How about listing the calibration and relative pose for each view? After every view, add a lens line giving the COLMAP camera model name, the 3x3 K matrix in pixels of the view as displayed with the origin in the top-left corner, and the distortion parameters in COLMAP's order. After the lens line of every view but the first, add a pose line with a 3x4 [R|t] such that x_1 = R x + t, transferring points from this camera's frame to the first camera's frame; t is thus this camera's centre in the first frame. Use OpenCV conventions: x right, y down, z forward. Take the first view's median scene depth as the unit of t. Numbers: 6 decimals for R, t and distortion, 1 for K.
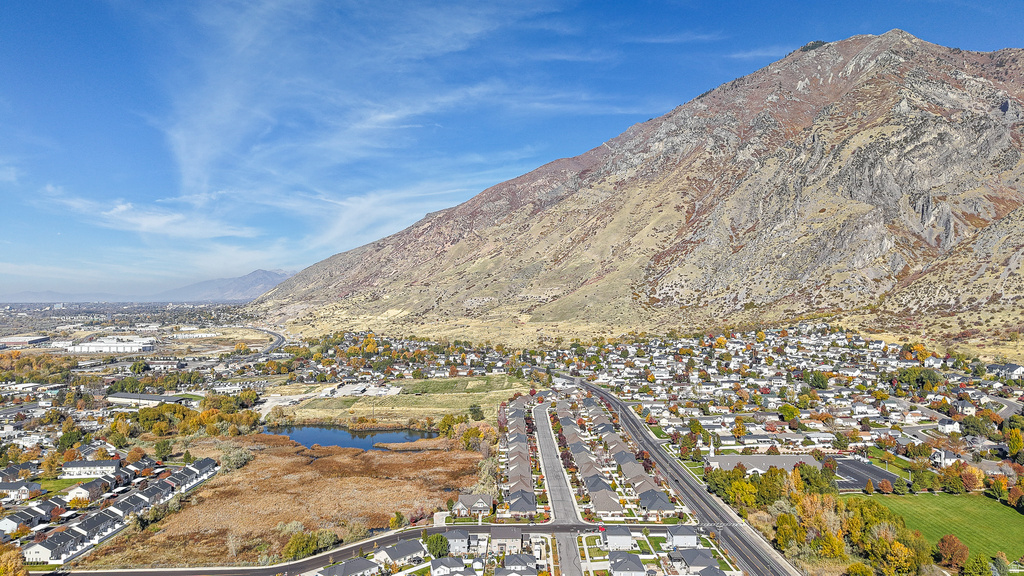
lens RADIAL K [[680.0, 0, 513.1], [0, 680.0, 290.8], [0, 0, 1]] dist [0.042823, -0.049207]
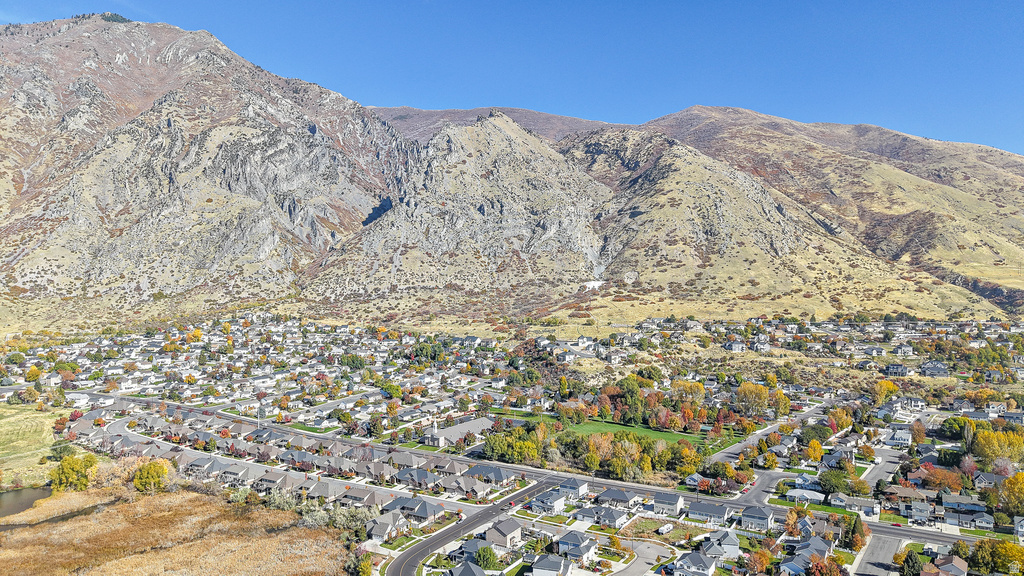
lens RADIAL K [[683.6, 0, 507.9], [0, 683.6, 288.4], [0, 0, 1]] dist [0.048057, -0.058847]
pose [[0.522342, 0.002646, 0.852732, -0.178035], [-0.012053, 0.999918, 0.004280, 0.001827], [-0.852651, -0.012514, 0.522331, 0.100800]]
